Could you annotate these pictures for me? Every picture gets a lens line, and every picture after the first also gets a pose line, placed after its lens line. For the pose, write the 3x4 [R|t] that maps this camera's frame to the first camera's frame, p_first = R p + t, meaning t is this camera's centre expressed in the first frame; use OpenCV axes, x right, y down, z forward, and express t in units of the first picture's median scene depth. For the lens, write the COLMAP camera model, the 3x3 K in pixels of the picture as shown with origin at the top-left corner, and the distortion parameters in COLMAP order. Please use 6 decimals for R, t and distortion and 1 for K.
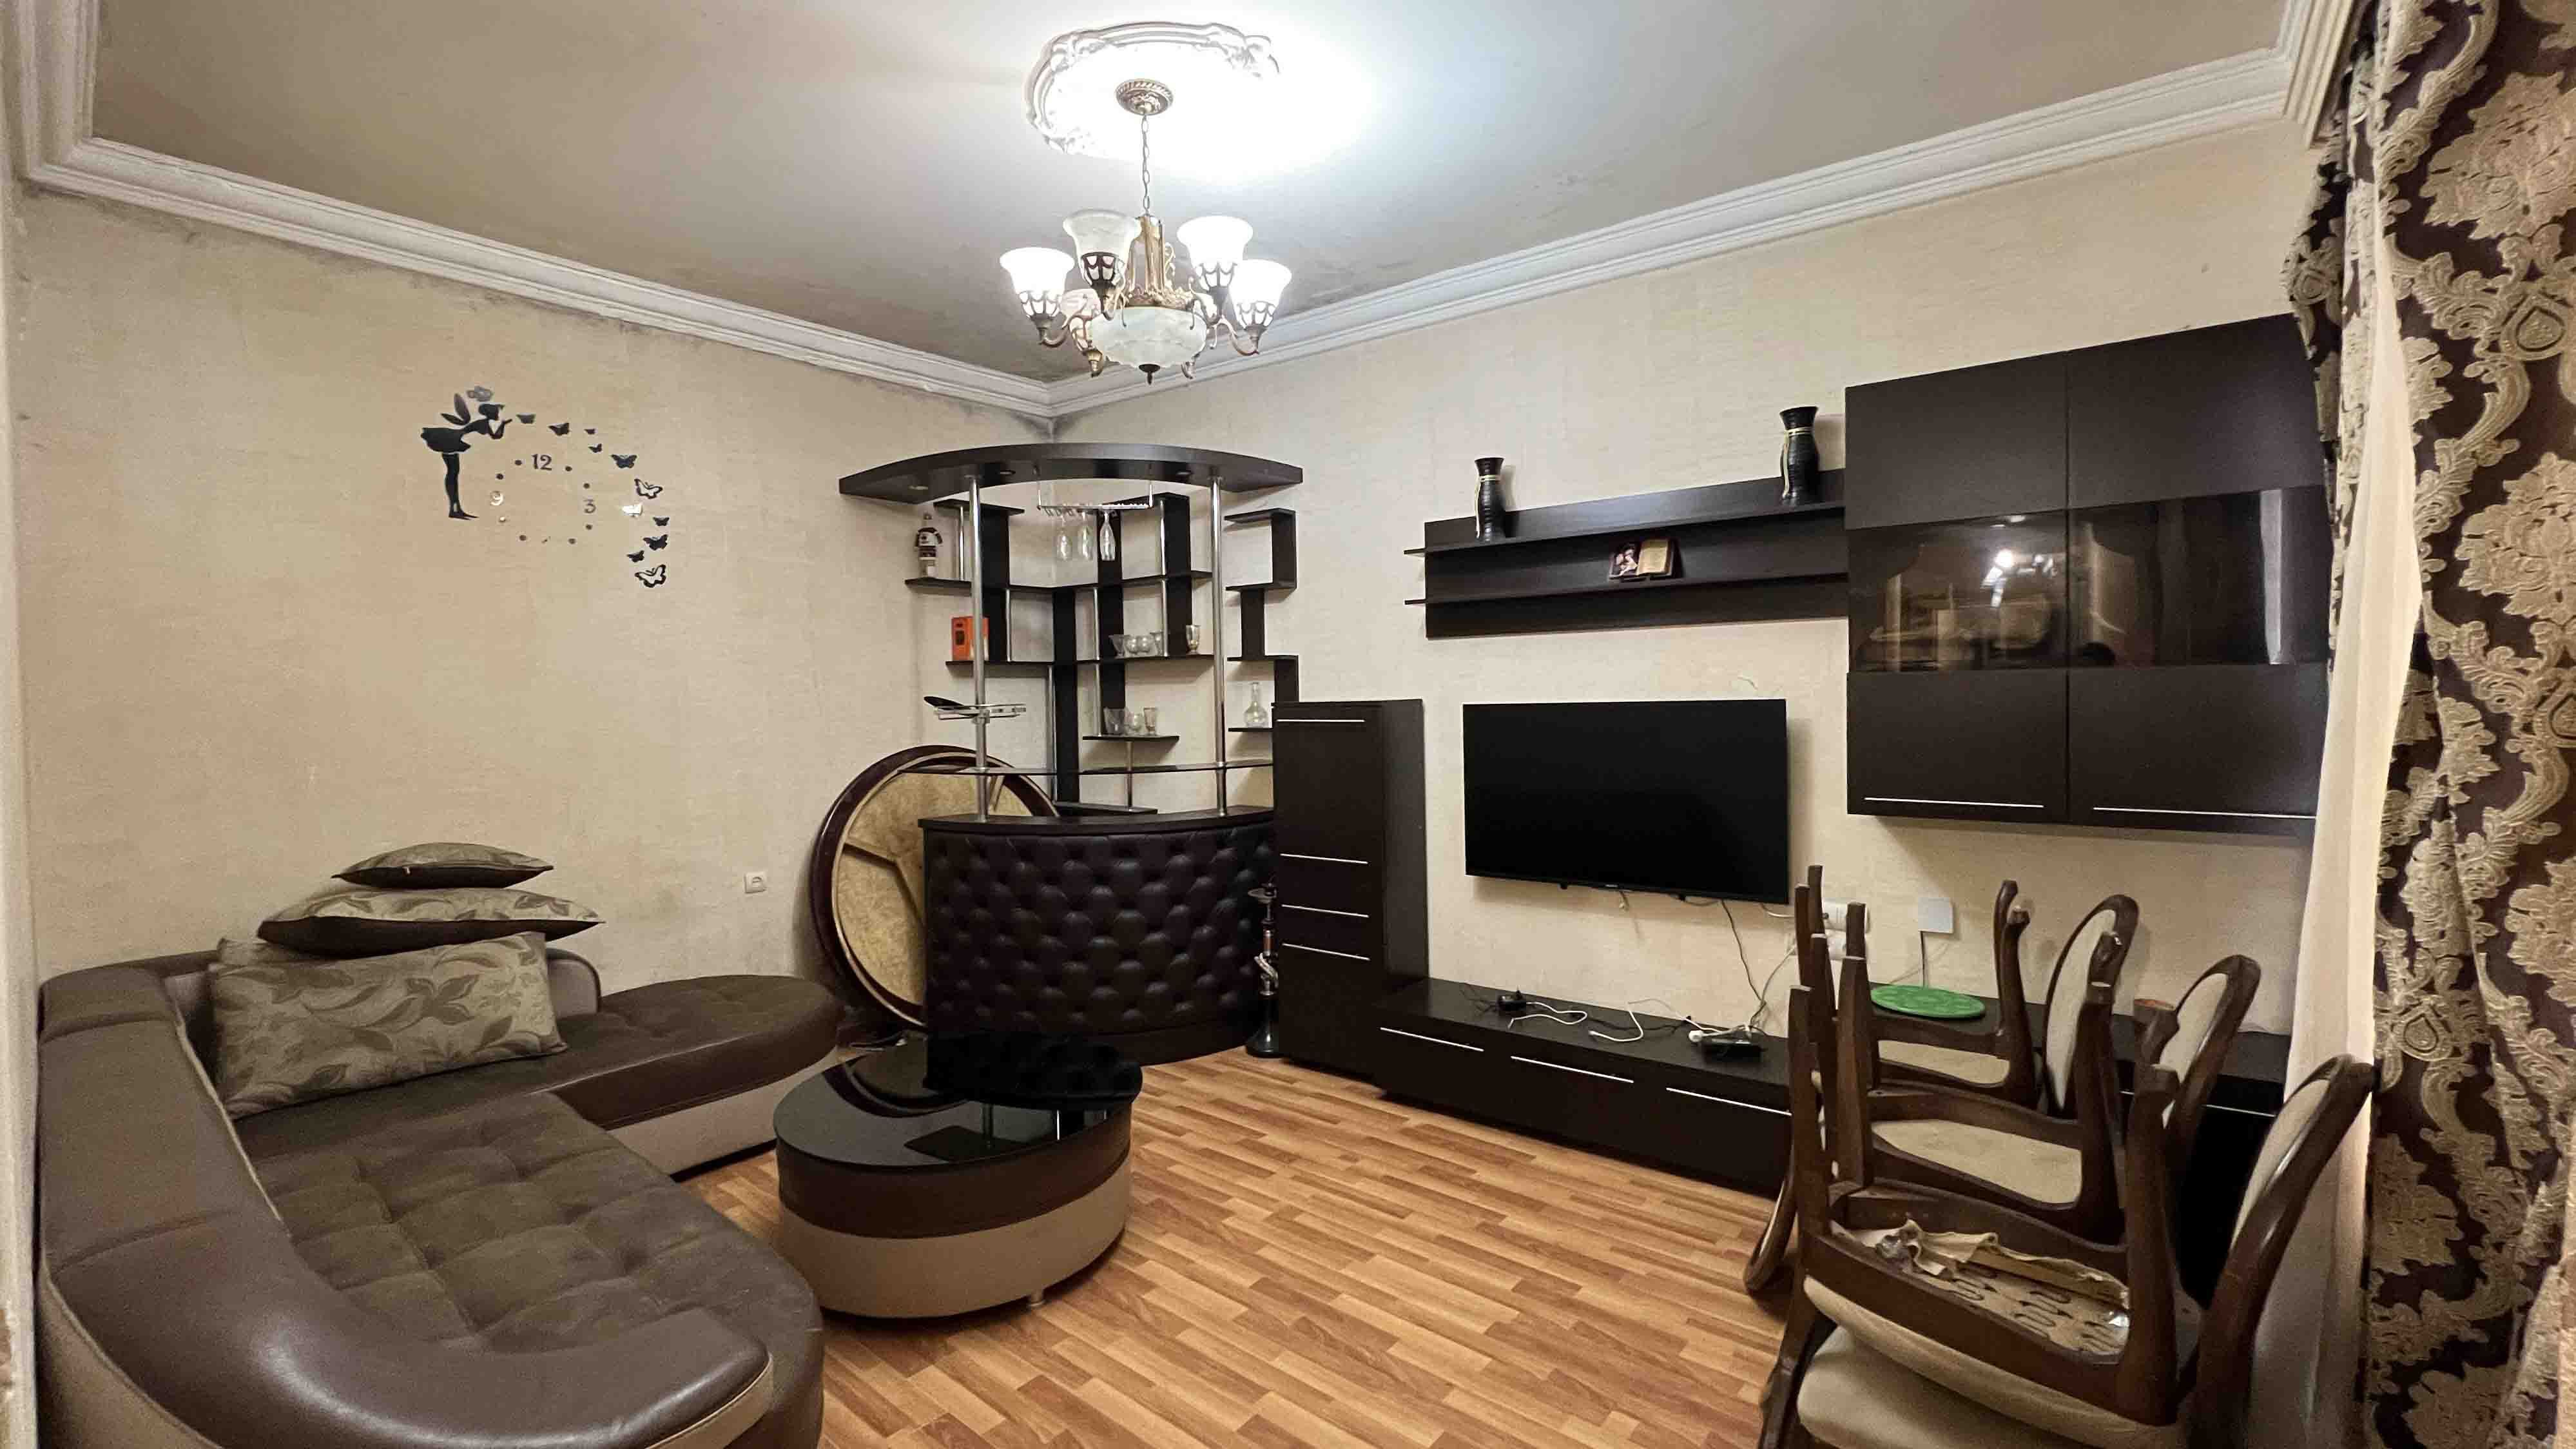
lens RADIAL K [[1028.3, 0, 1282.1], [0, 1028.3, 718.8], [0, 0, 1]] dist [-0.004030, 0.000779]
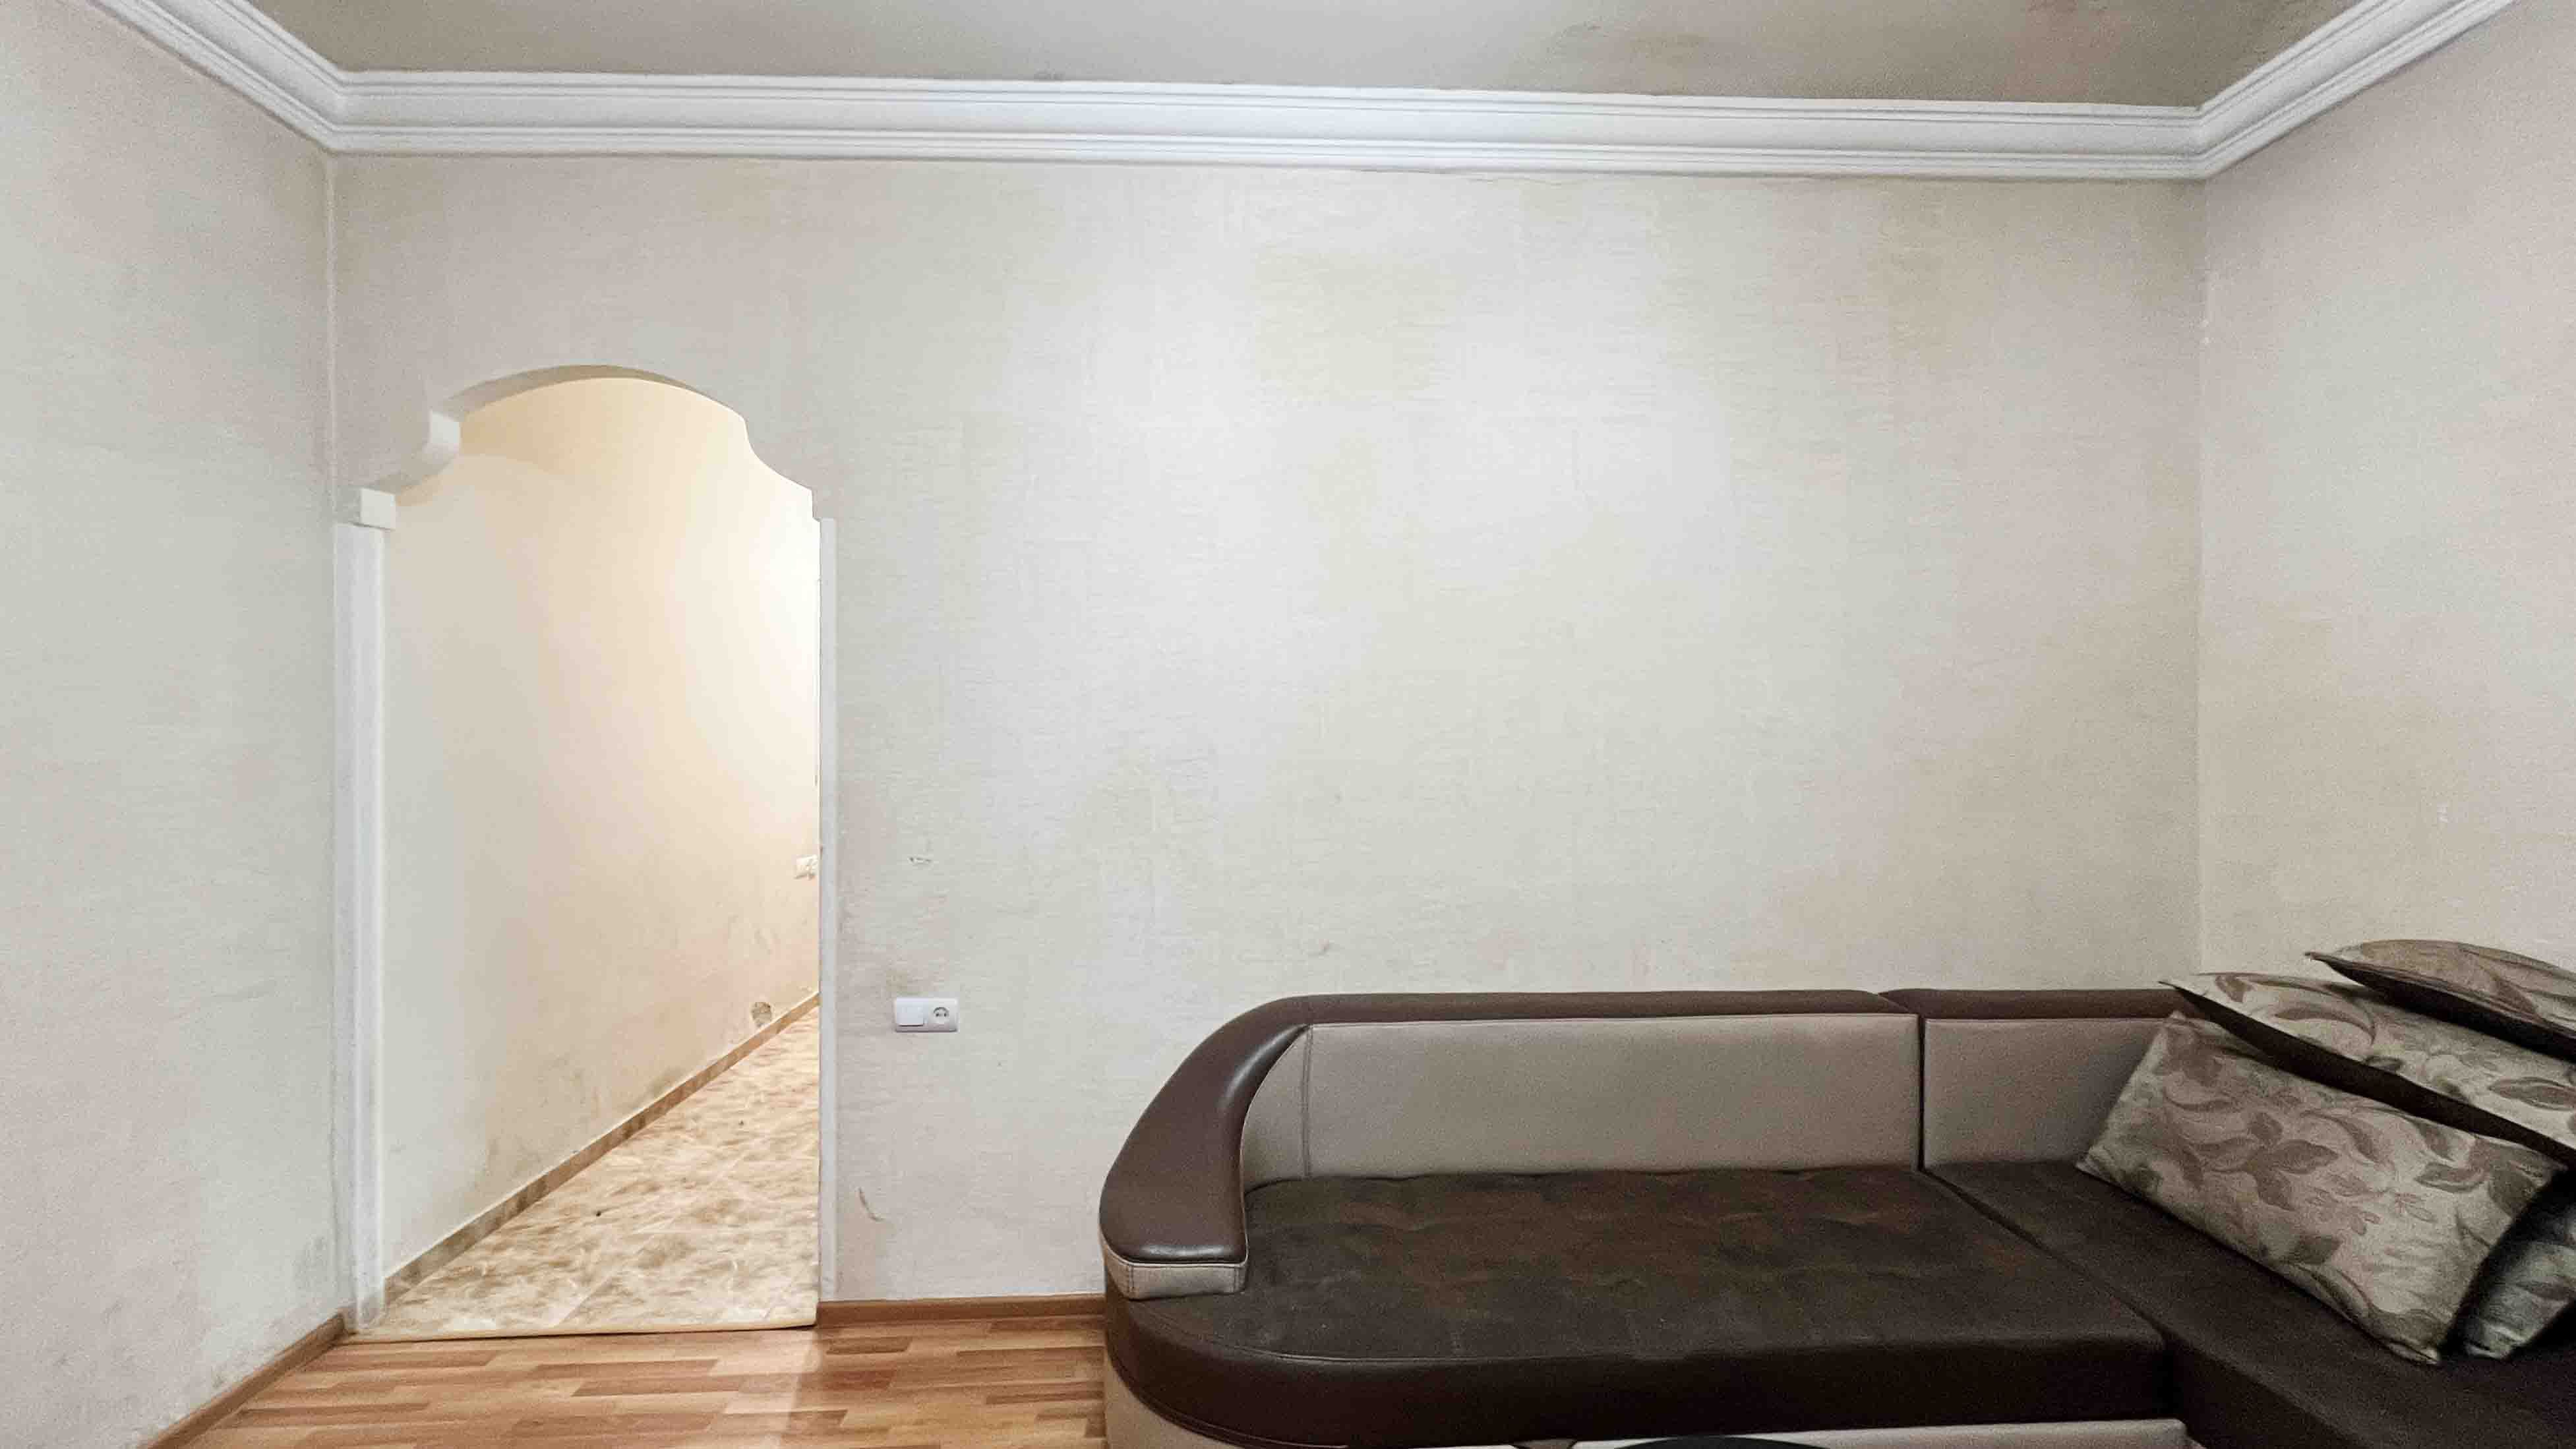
lens RADIAL K [[1049.6, 0, 1288.0], [0, 1049.6, 724.5], [0, 0, 1]] dist [-0.000322, 0.000006]
pose [[-0.735102, 0.015992, -0.677768, 0.080566], [0.001658, 0.999761, 0.021791, -0.018698], [0.677954, 0.014895, -0.734953, 0.796516]]
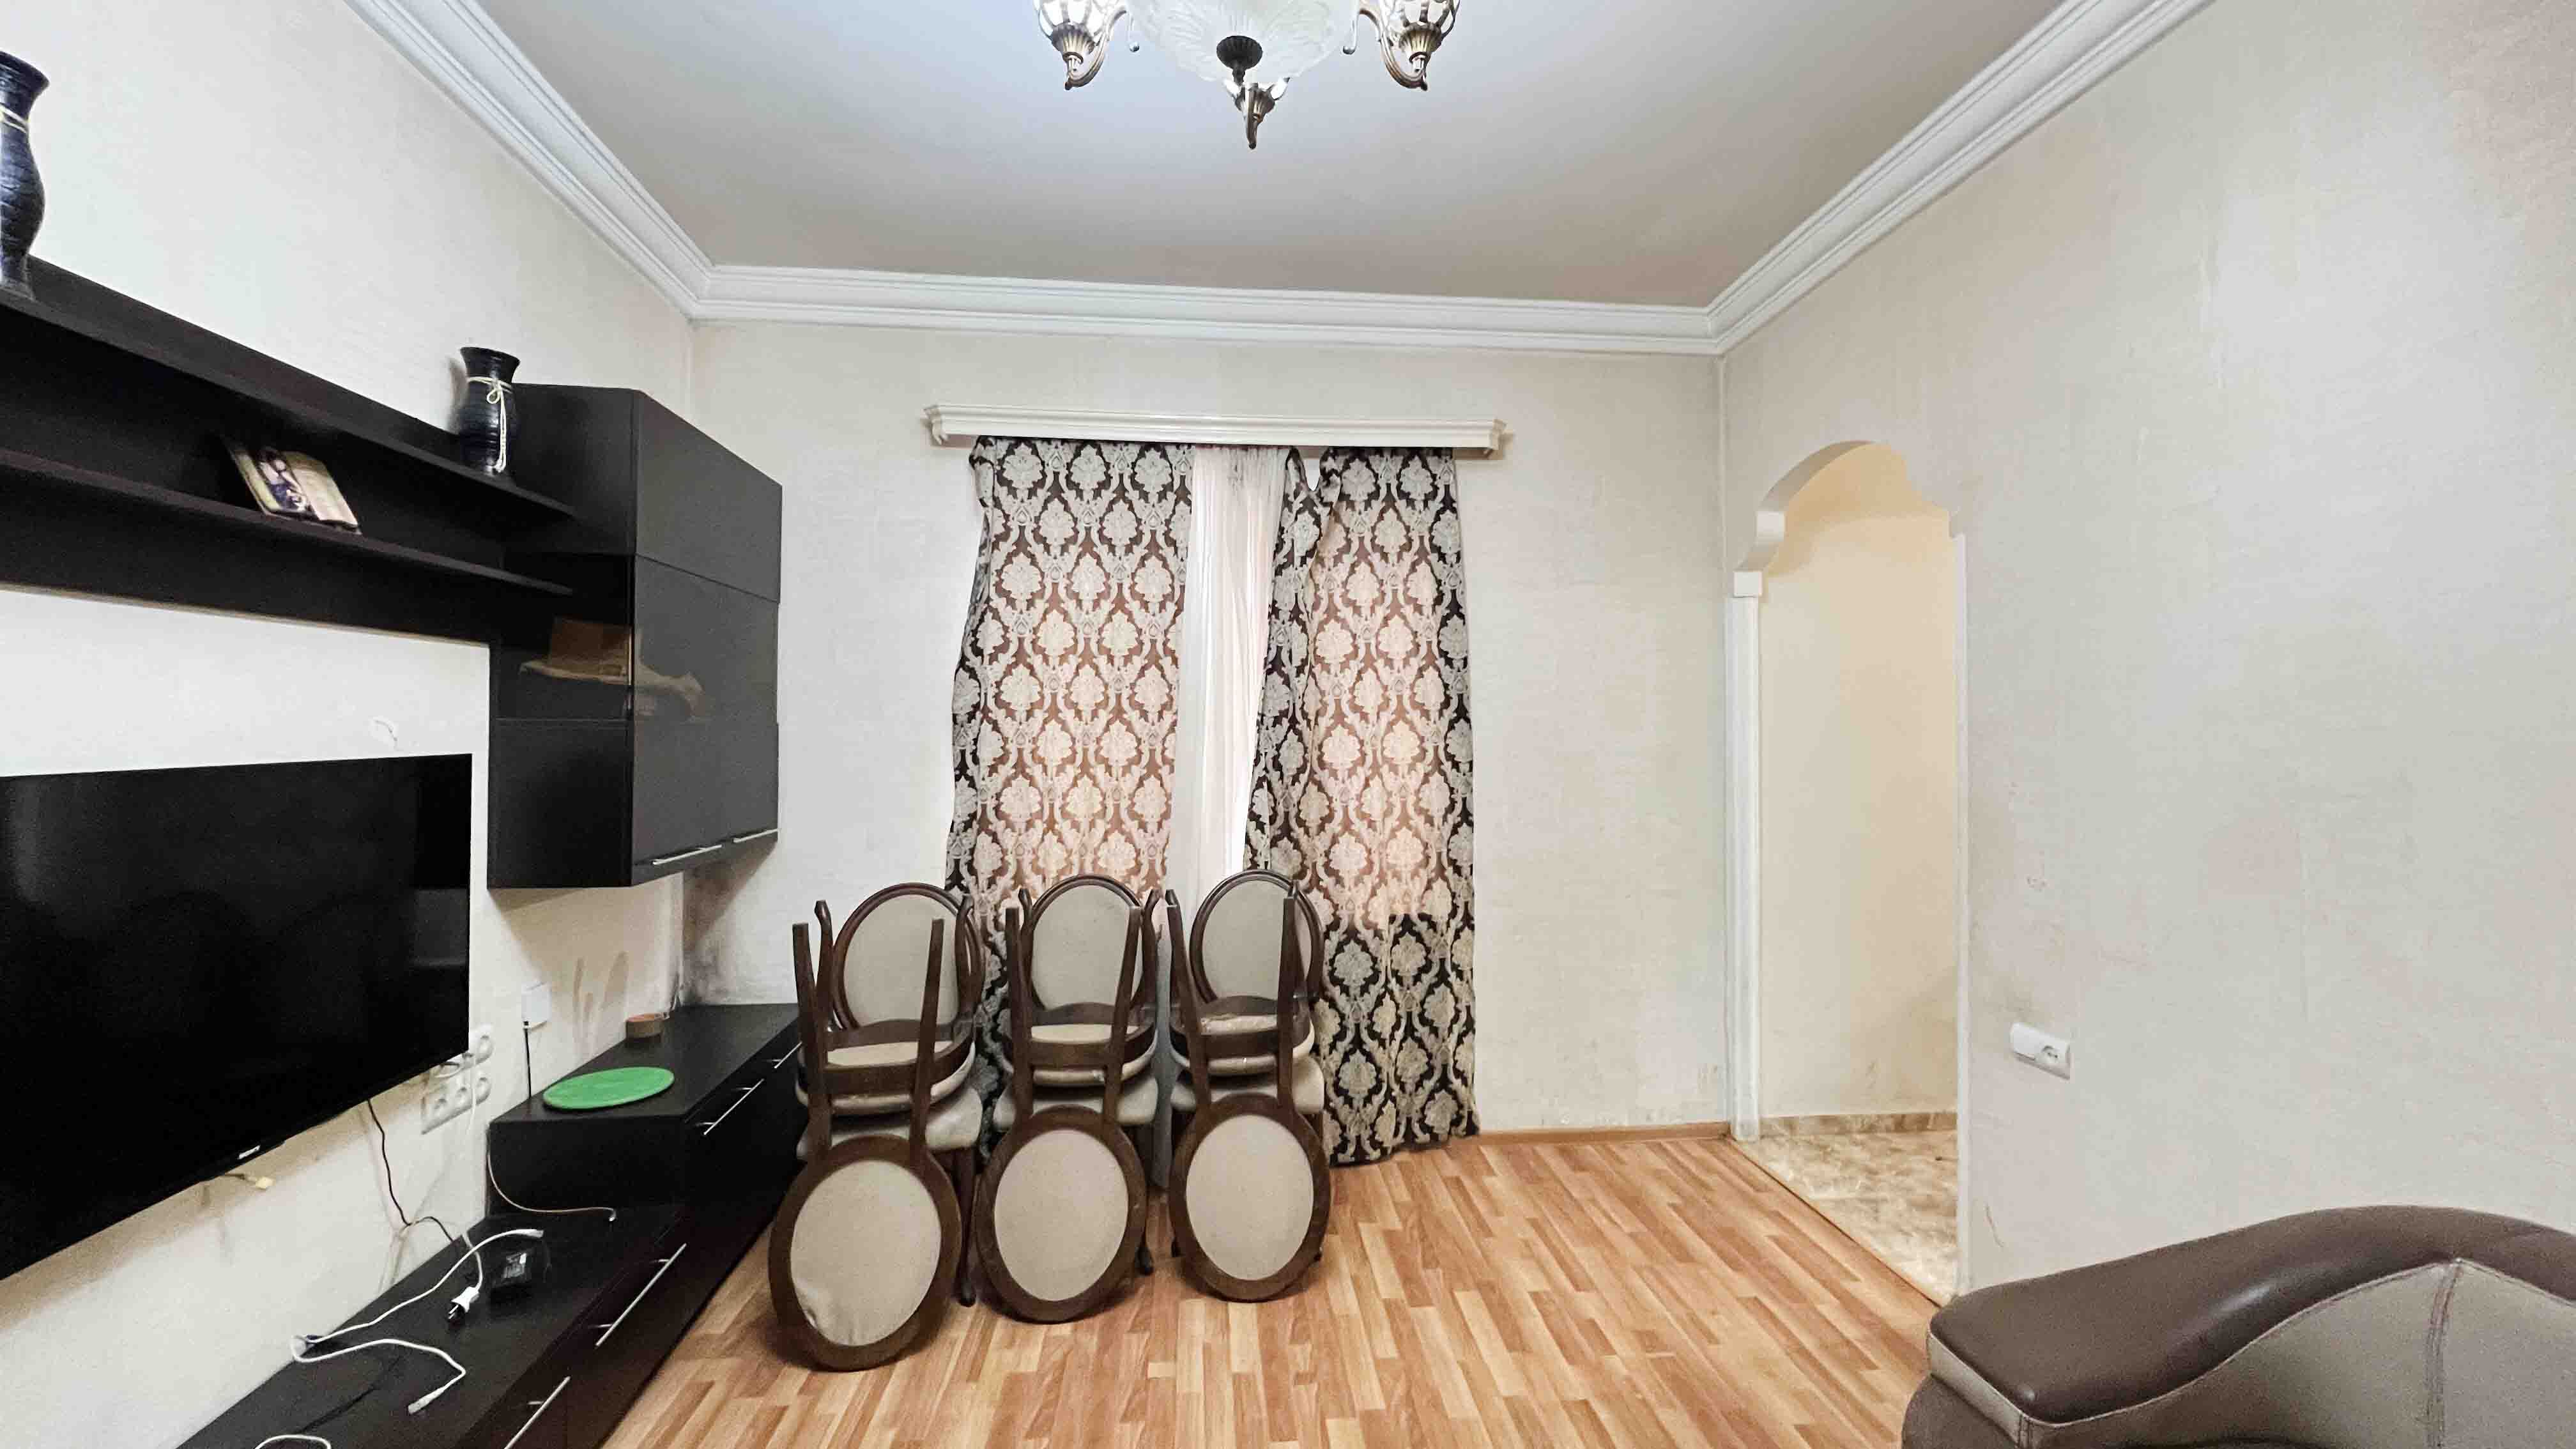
lens RADIAL K [[1028.2, 0, 1282.1], [0, 1028.2, 718.8], [0, 0, 1]] dist [-0.004030, 0.000779]
pose [[-0.698239, 0.020453, 0.715573, -0.320338], [0.022956, 0.999717, -0.006174, -0.021235], [-0.715497, 0.012116, -0.698511, 0.889808]]
